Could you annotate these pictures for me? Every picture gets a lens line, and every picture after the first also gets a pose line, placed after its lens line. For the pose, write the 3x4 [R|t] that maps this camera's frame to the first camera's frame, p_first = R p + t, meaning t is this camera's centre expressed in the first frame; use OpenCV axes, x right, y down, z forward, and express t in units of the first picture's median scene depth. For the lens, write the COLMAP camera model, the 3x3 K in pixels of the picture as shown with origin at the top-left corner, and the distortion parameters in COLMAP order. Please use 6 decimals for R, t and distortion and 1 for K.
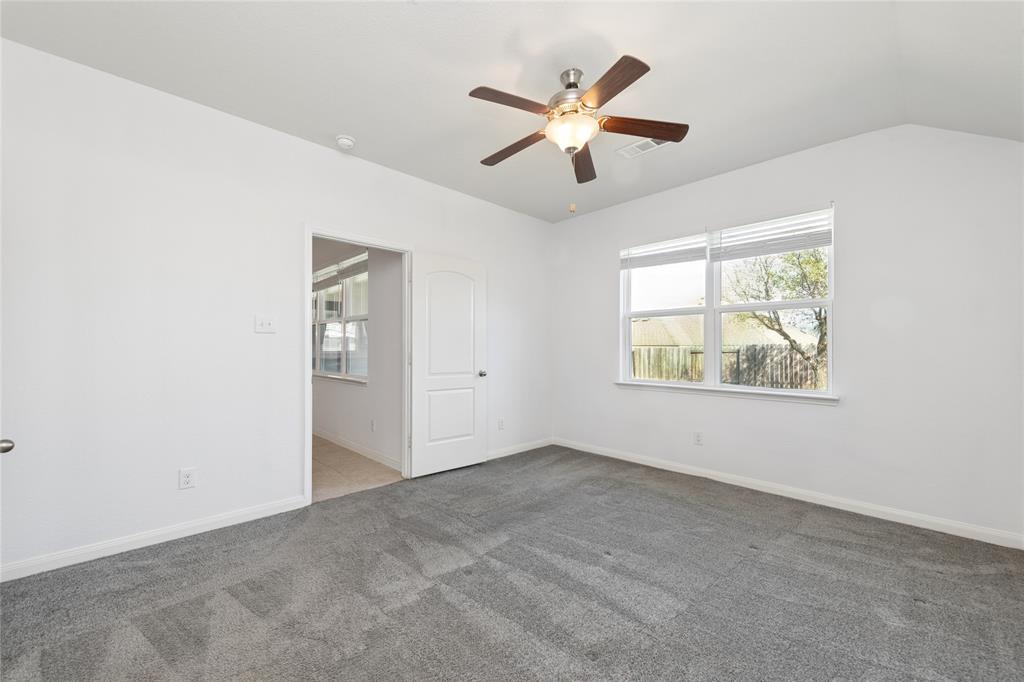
lens RADIAL K [[392.3, 0, 507.7], [0, 392.3, 354.6], [0, 0, 1]] dist [0.001390, 0.000031]
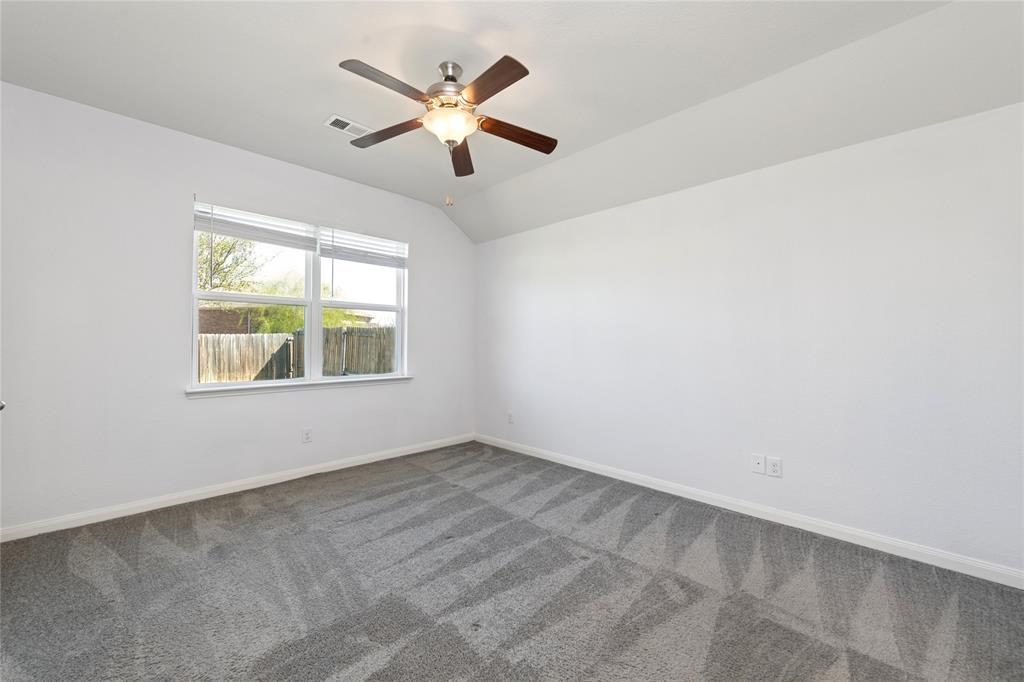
lens RADIAL K [[402.7, 0, 513.4], [0, 402.7, 344.1], [0, 0, 1]] dist [-0.001485, 0.000013]
pose [[-0.015464, -0.005007, 0.999868, -0.610244], [0.011652, 0.999919, 0.005187, -0.011470], [-0.999813, 0.011730, -0.015404, 0.621780]]
